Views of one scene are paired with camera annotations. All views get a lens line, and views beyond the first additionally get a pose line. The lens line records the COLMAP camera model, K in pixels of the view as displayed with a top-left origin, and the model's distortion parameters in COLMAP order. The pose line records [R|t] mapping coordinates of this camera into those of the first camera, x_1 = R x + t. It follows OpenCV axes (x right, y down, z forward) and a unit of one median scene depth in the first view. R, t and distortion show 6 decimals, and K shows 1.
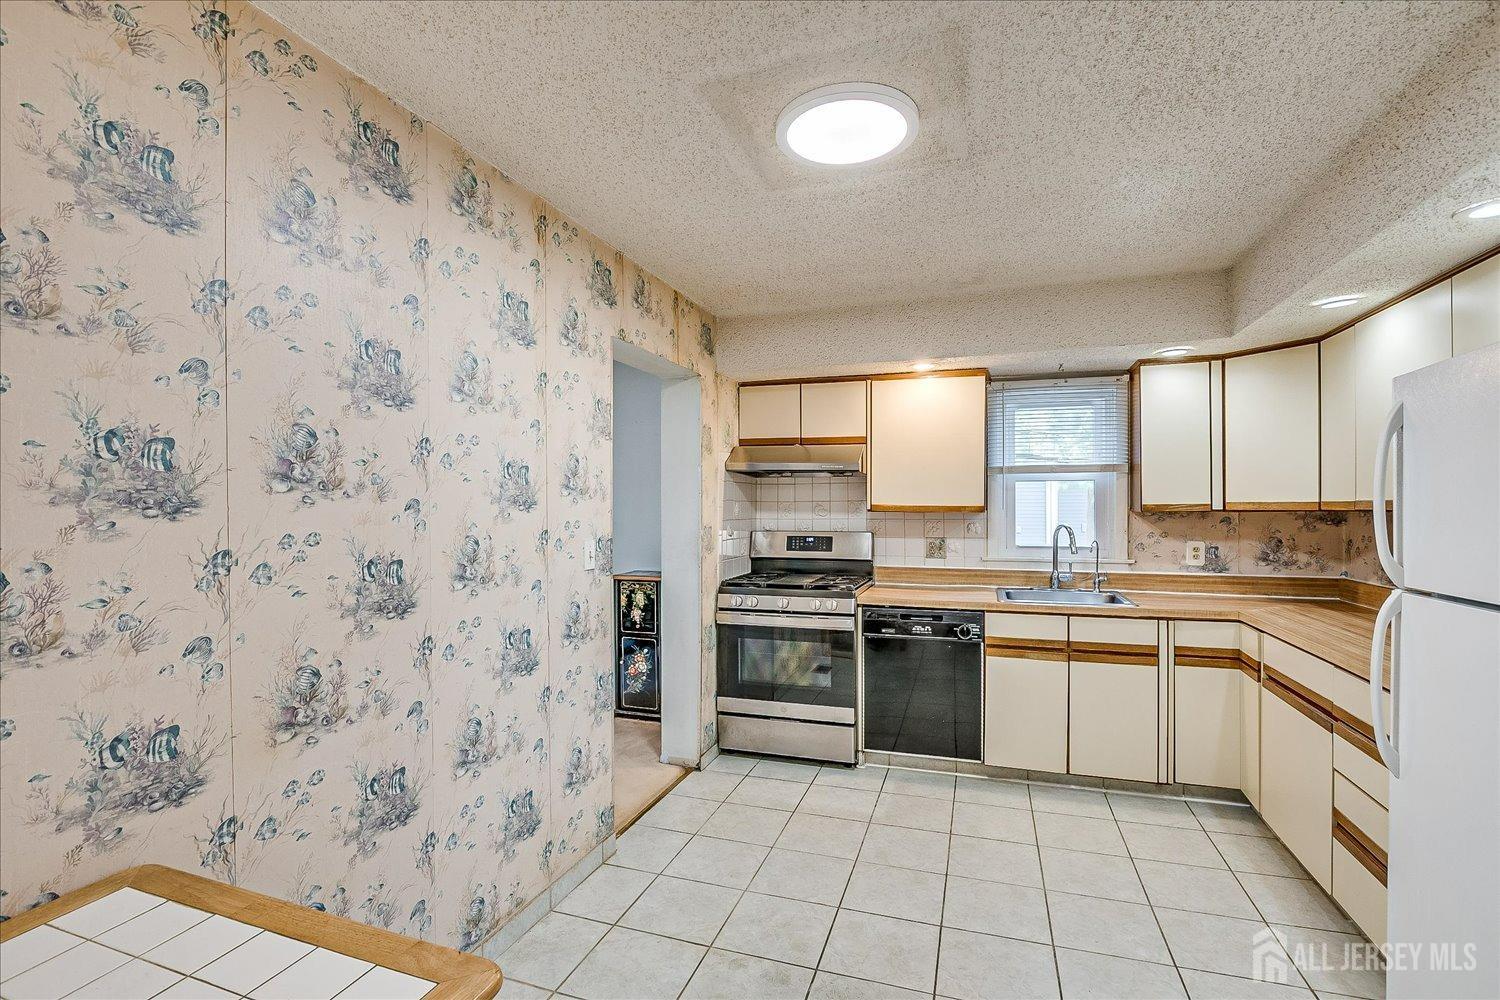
lens RADIAL K [[698.5, 0, 742.8], [0, 698.5, 505.4], [0, 0, 1]] dist [-0.029493, 0.006917]
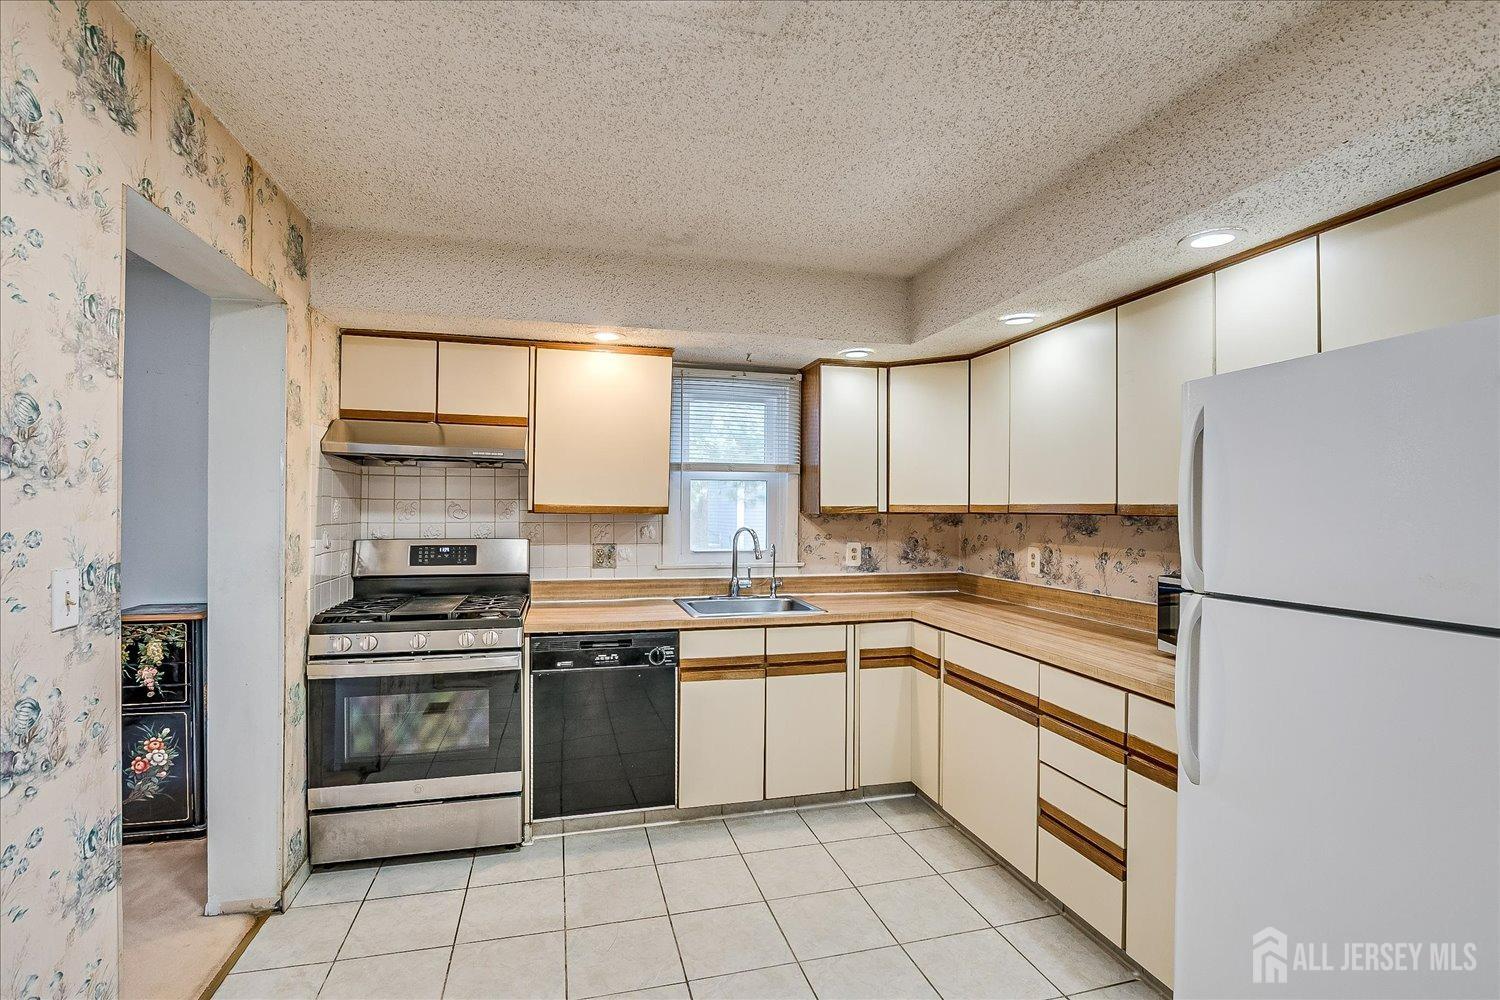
lens RADIAL K [[698.5, 0, 742.8], [0, 698.5, 505.4], [0, 0, 1]] dist [-0.029493, 0.006917]
pose [[0.830003, 0.007780, 0.557705, -0.065520], [-0.007071, 0.999969, -0.003427, 0.001313], [-0.557714, -0.001099, 0.830032, 0.234247]]
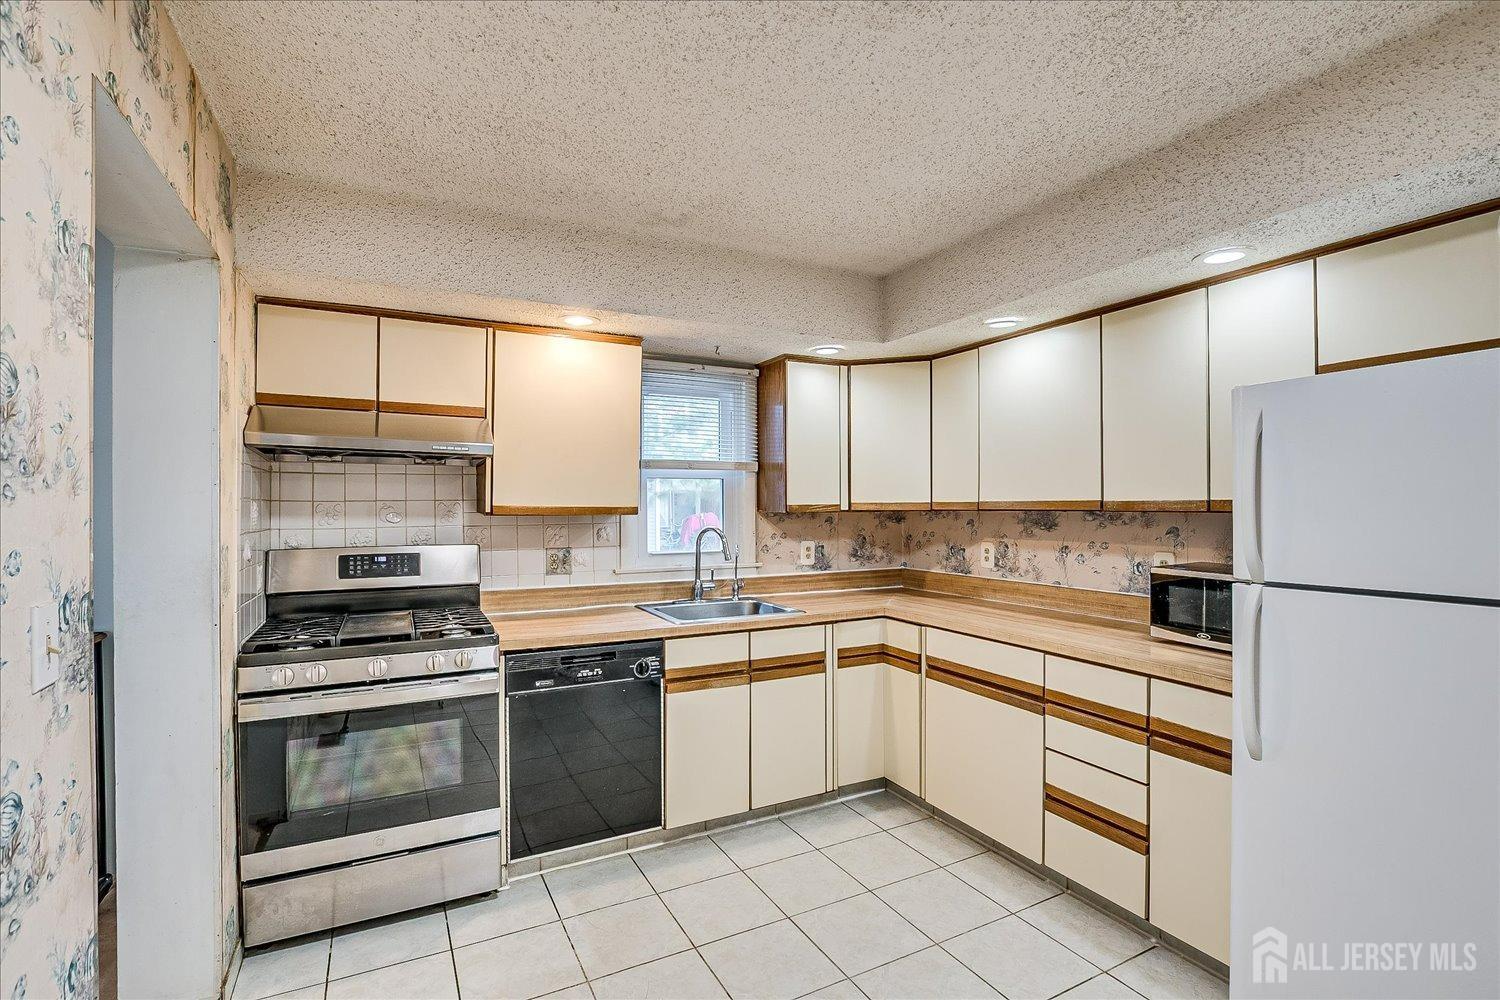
lens RADIAL K [[698.5, 0, 742.8], [0, 698.5, 505.4], [0, 0, 1]] dist [-0.029493, 0.006917]
pose [[0.689586, -0.000552, 0.724204, -0.165289], [0.002284, 0.999996, -0.001413, 0.000339], [-0.724200, 0.002629, 0.689585, 0.366935]]
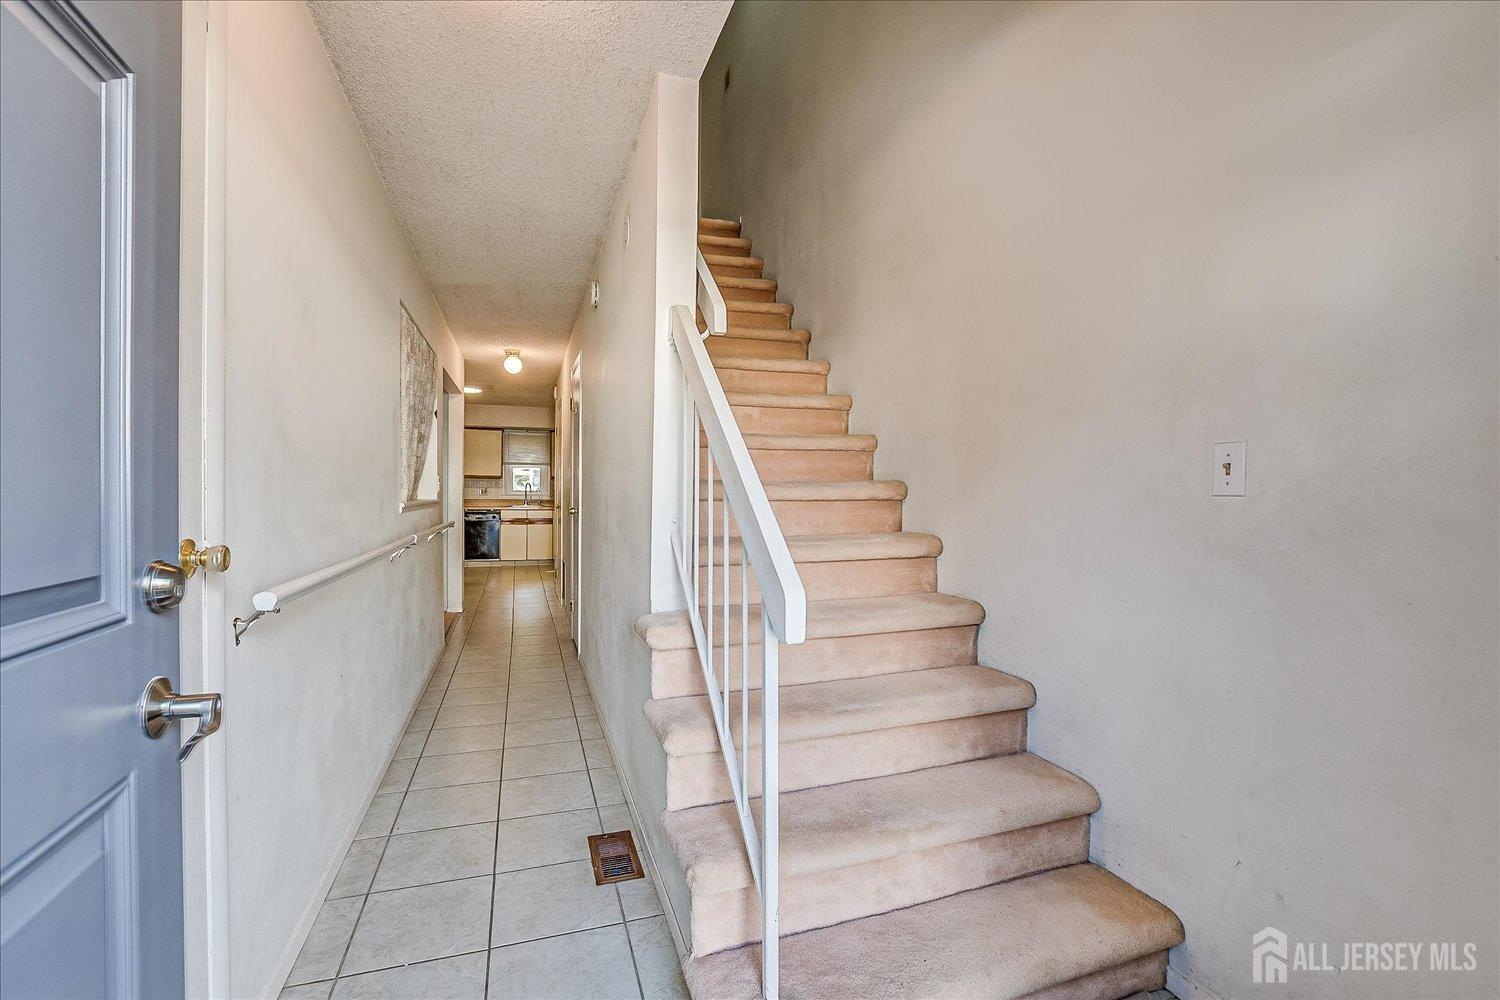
lens RADIAL K [[698.5, 0, 742.8], [0, 698.5, 505.4], [0, 0, 1]] dist [-0.029493, 0.006917]
pose [[0.804352, -0.013140, 0.594007, -0.595365], [-0.000784, 0.999731, 0.023177, 0.057811], [-0.594152, -0.019108, 0.804126, -2.025727]]
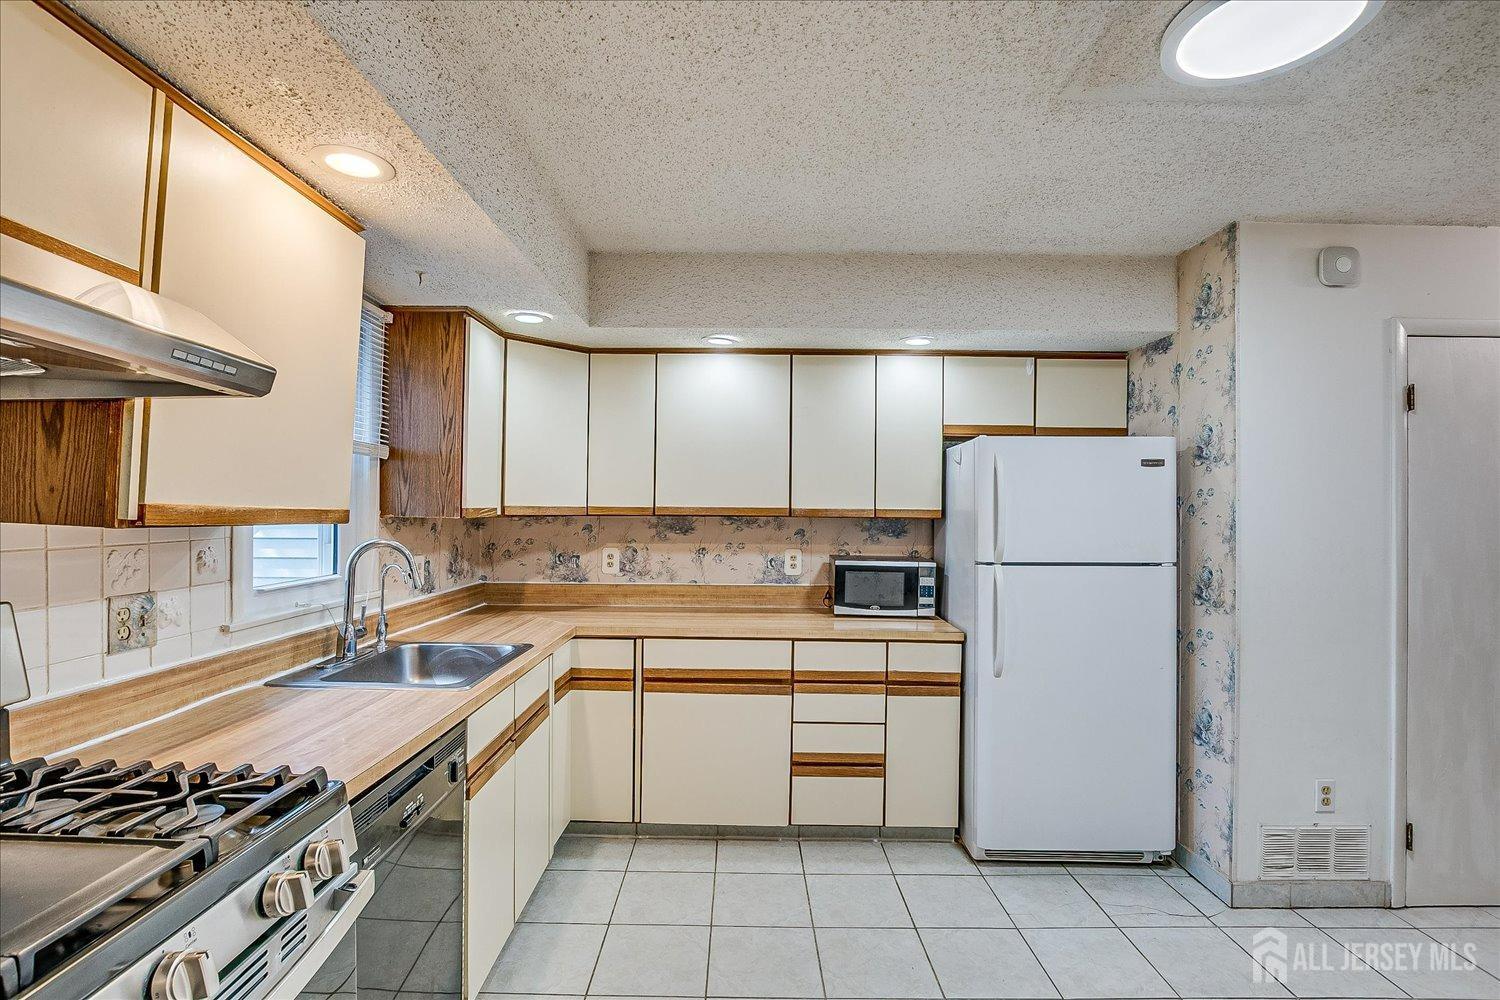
lens RADIAL K [[698.5, 0, 742.8], [0, 698.5, 505.4], [0, 0, 1]] dist [-0.029493, 0.006917]
pose [[-0.325653, 0.005828, 0.945472, -0.196674], [-0.007759, 0.999931, -0.008836, -0.000076], [-0.945458, -0.010213, -0.325585, 0.939978]]
